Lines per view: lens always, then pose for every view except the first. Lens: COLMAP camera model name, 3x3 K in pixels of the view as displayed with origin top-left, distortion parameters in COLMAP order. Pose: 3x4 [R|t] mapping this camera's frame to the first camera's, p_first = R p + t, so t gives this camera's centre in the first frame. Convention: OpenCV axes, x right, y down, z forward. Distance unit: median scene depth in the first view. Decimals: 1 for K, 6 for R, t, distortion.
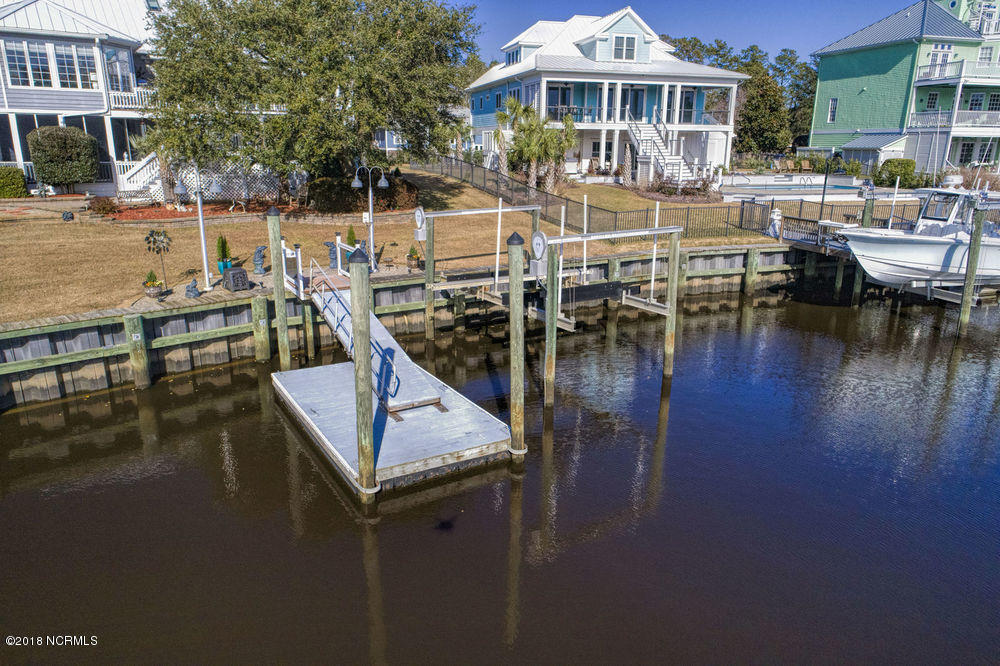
lens RADIAL K [[675.6, 0, 500.0], [0, 675.6, 333.0], [0, 0, 1]] dist [-0.002543, 0.005397]
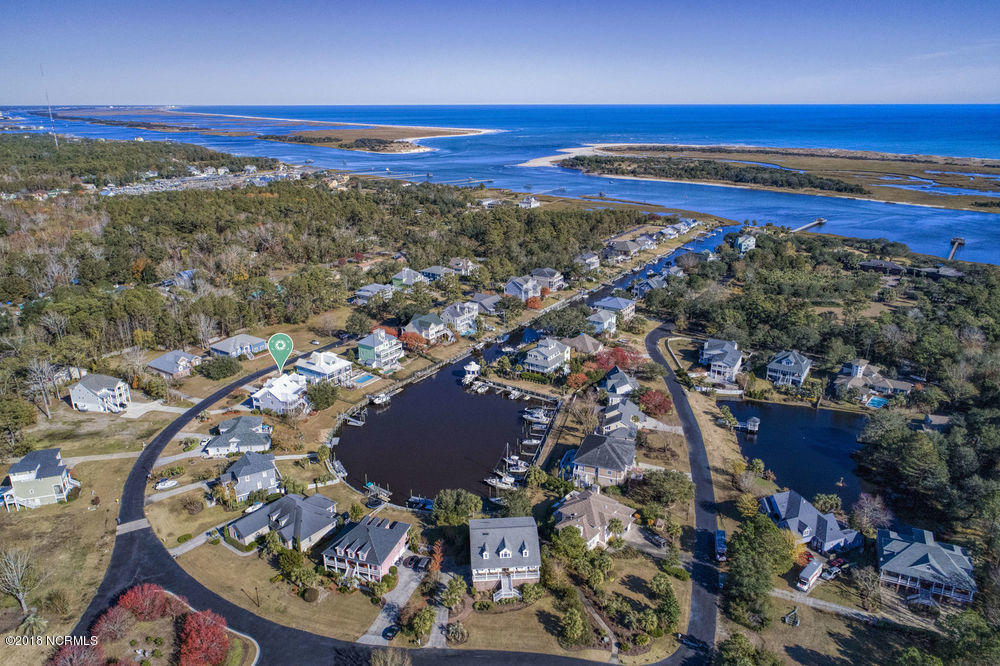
lens RADIAL K [[675.6, 0, 500.0], [0, 675.6, 333.0], [0, 0, 1]] dist [-0.002543, 0.005397]
pose [[0.754995, -0.217670, 0.618548, -3.886435], [0.185342, 0.975670, 0.117115, -1.791010], [-0.628991, 0.026221, 0.776970, -7.637876]]
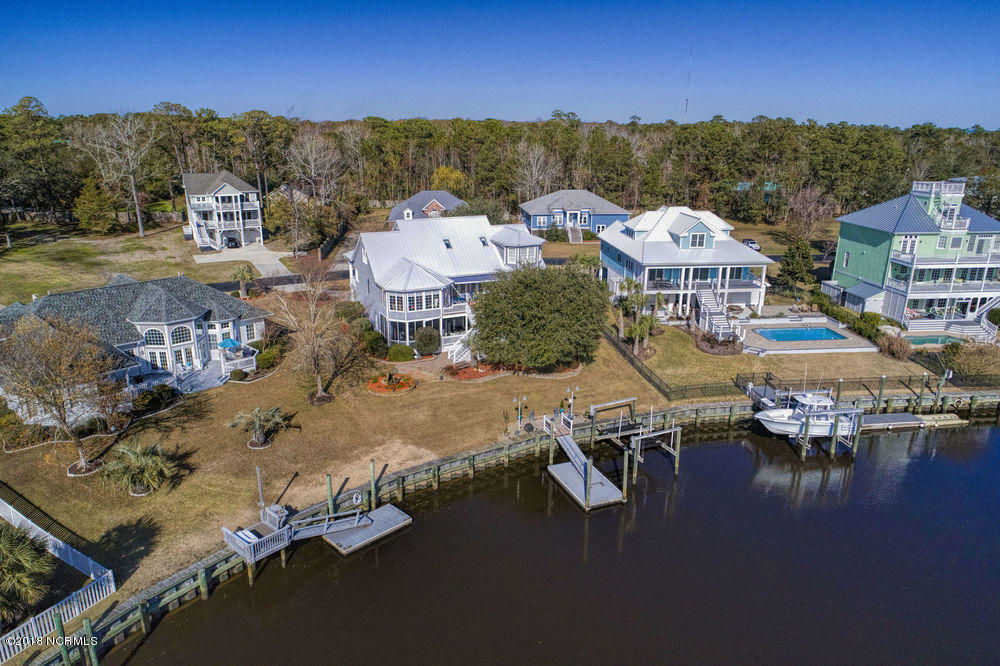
lens RADIAL K [[675.6, 0, 500.0], [0, 675.6, 333.0], [0, 0, 1]] dist [-0.002543, 0.005397]
pose [[0.987172, 0.047152, -0.152537, -0.052294], [-0.043607, 0.998697, 0.026499, -0.339670], [0.153588, -0.019507, 0.987942, -1.152766]]
